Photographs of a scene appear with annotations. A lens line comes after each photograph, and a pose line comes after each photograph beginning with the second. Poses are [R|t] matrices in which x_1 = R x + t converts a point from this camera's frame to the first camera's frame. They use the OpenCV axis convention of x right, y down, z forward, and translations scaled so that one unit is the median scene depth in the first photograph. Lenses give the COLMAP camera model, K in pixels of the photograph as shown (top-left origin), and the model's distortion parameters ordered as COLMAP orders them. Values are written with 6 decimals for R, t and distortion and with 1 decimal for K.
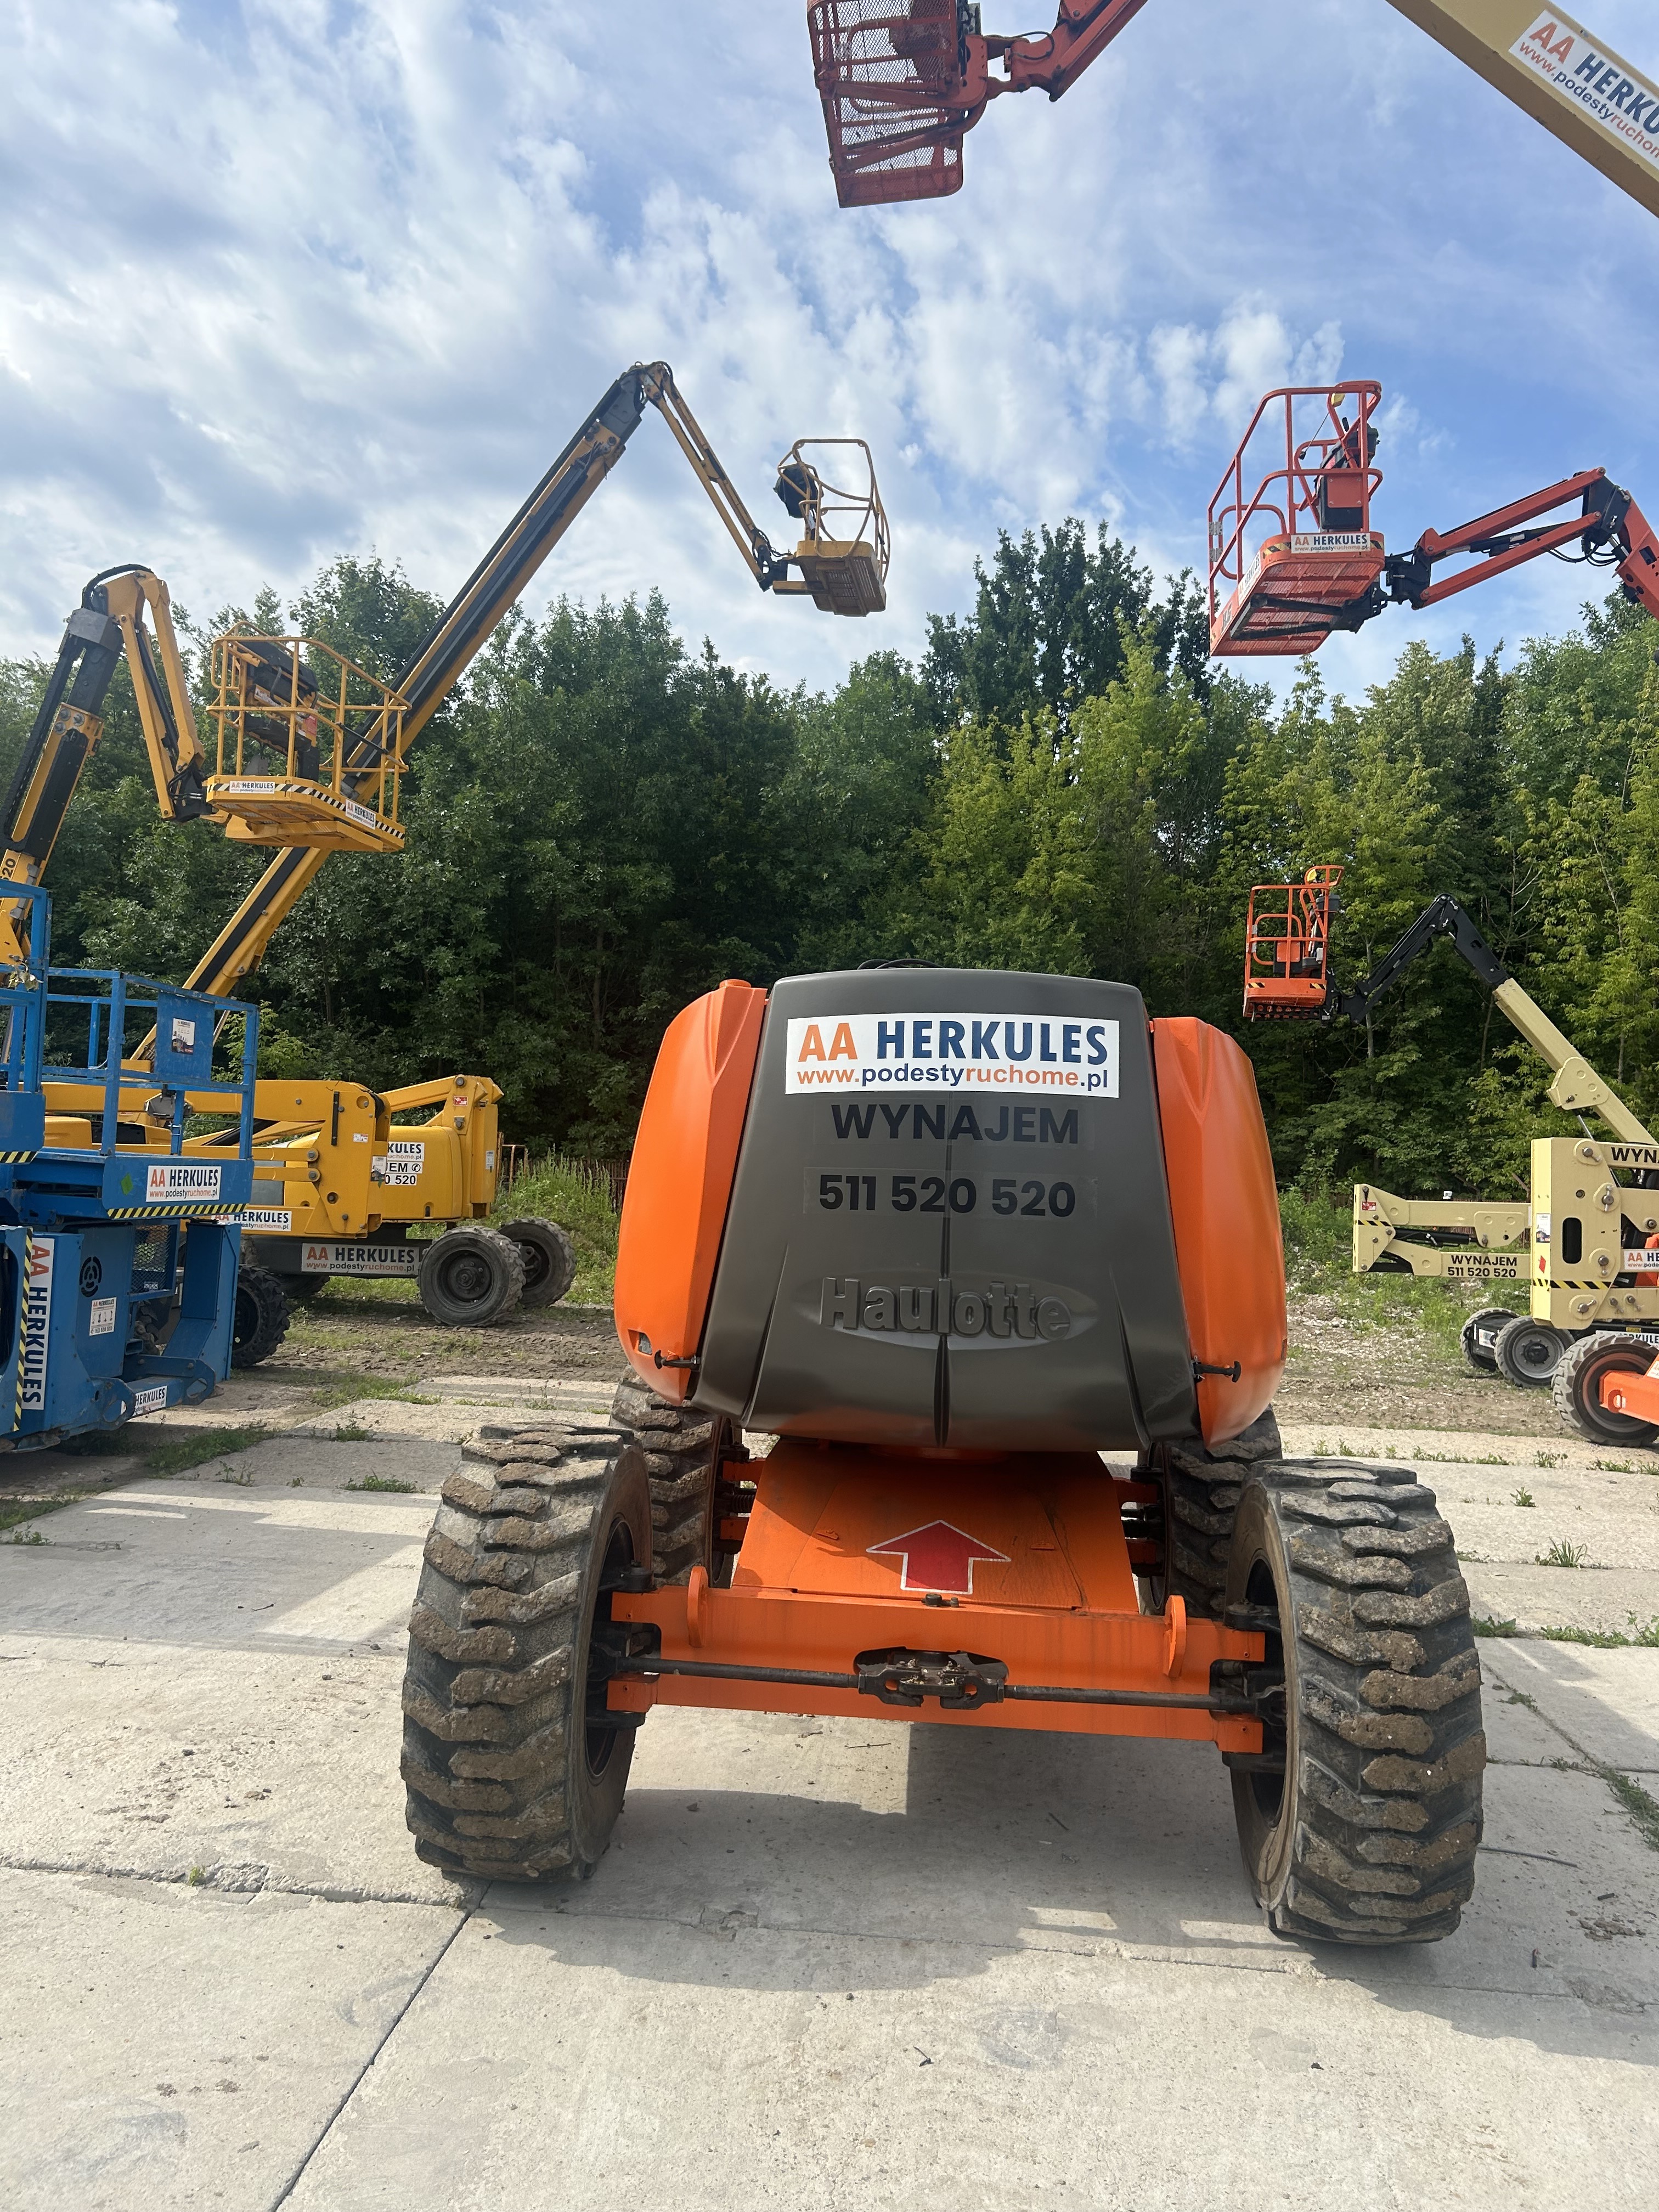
lens RADIAL K [[1658.6, 0, 812.1], [0, 1658.6, 1107.7], [0, 0, 1]] dist [0.084516, -0.096260]
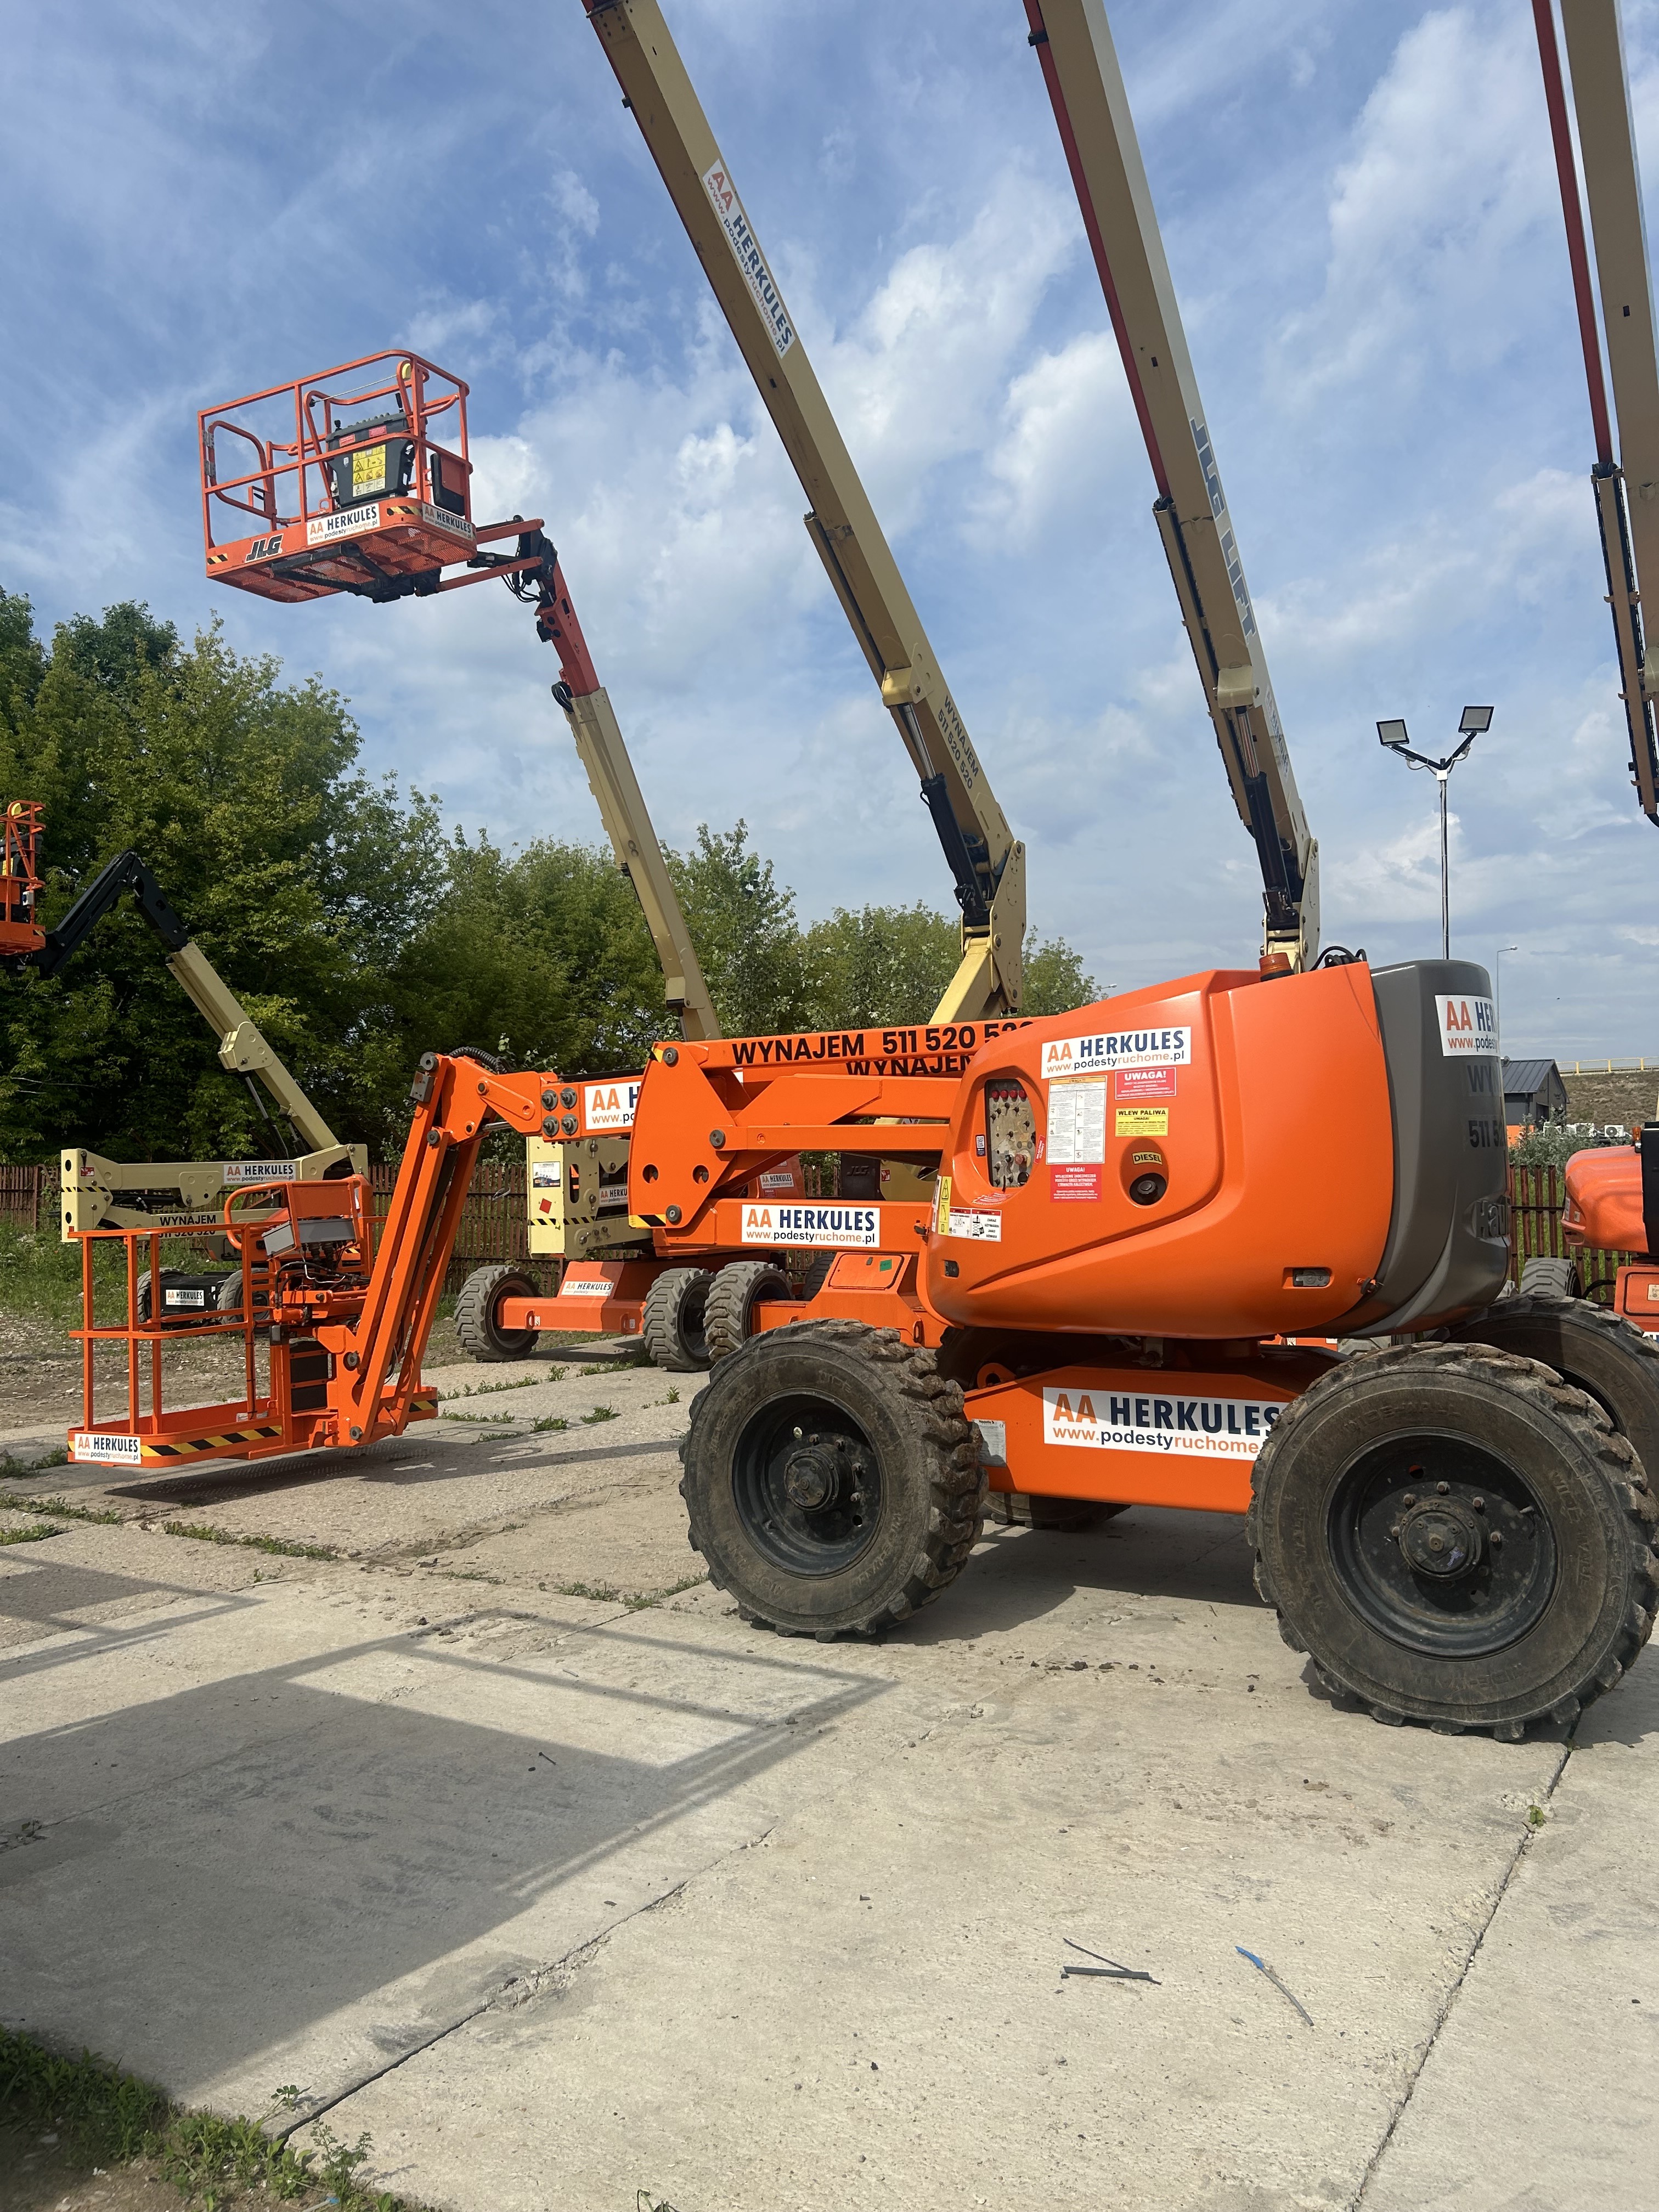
lens RADIAL K [[1662.5, 0, 815.3], [0, 1662.5, 1099.4], [0, 0, 1]] dist [0.077612, -0.139503]
pose [[0.442753, -0.006470, 0.896620, -1.362215], [-0.009055, 0.999891, 0.011687, 0.014044], [-0.896598, -0.013293, 0.442646, 0.881321]]
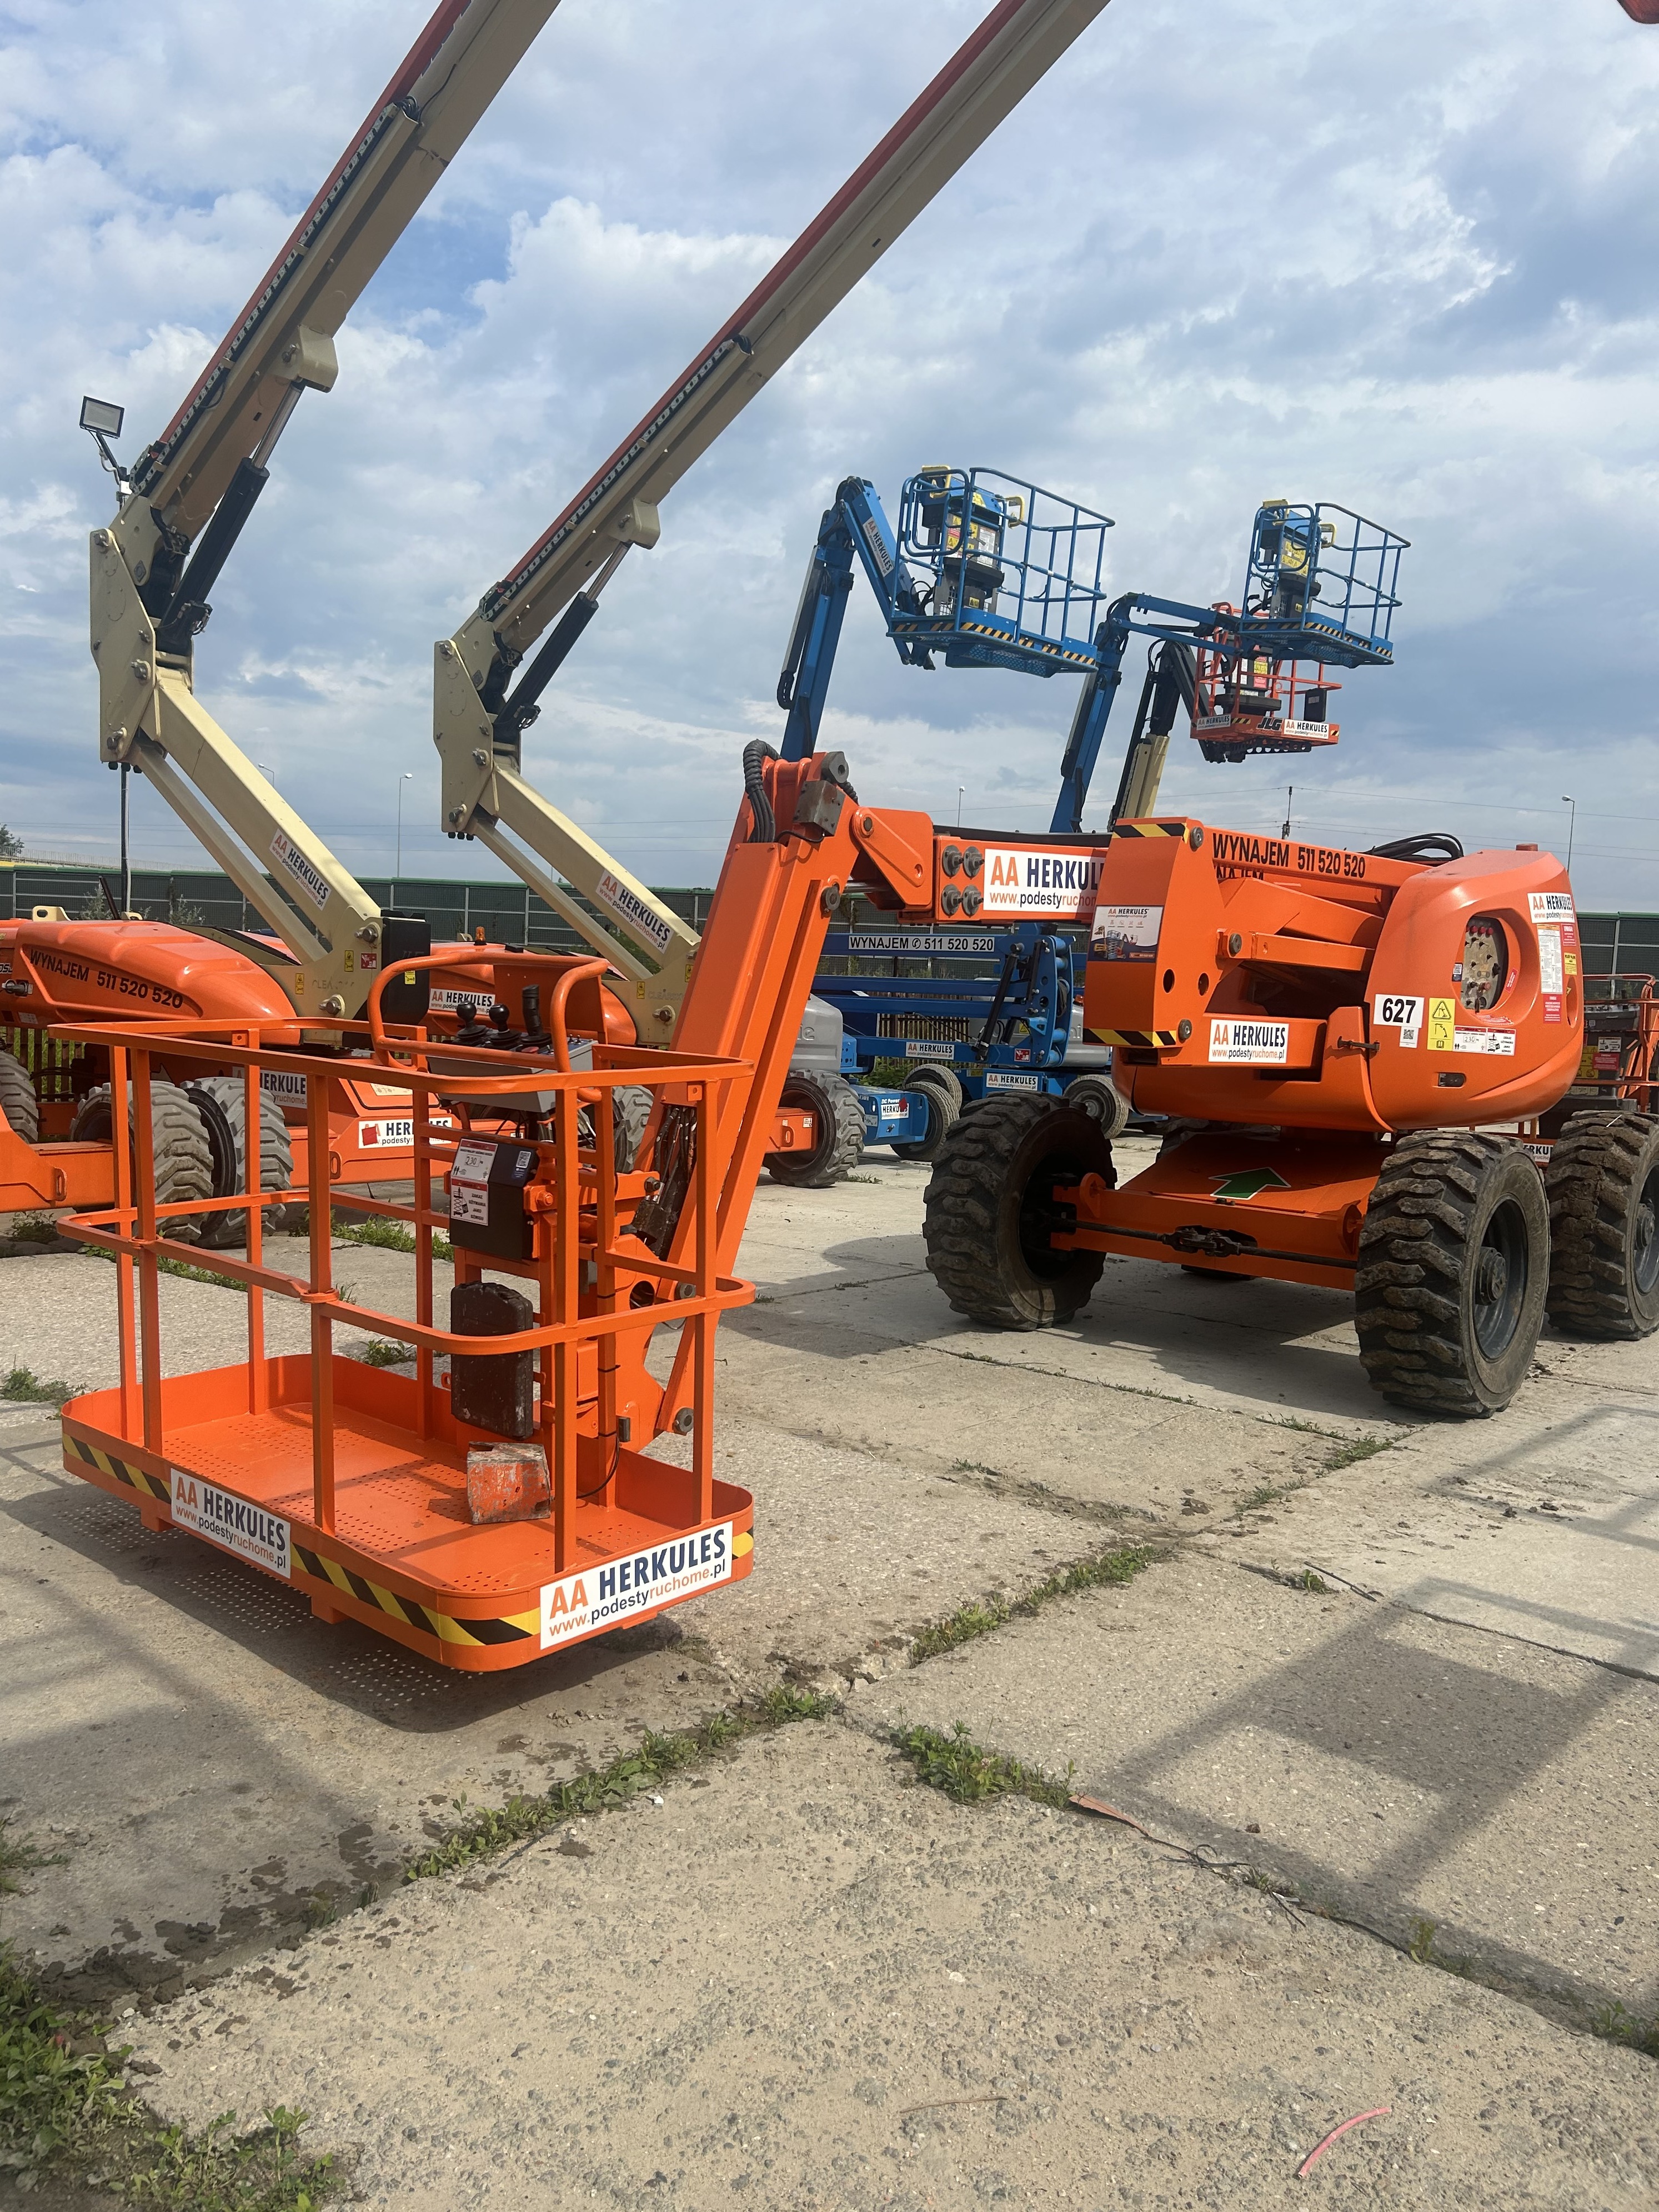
lens RADIAL K [[1695.7, 0, 823.2], [0, 1695.7, 1135.1], [0, 0, 1]] dist [0.090700, -0.191918]
pose [[-0.813026, -0.125240, 0.568599, -0.517359], [-0.097864, 0.992092, 0.078585, 0.152833], [-0.573944, 0.008246, -0.818853, 3.065620]]
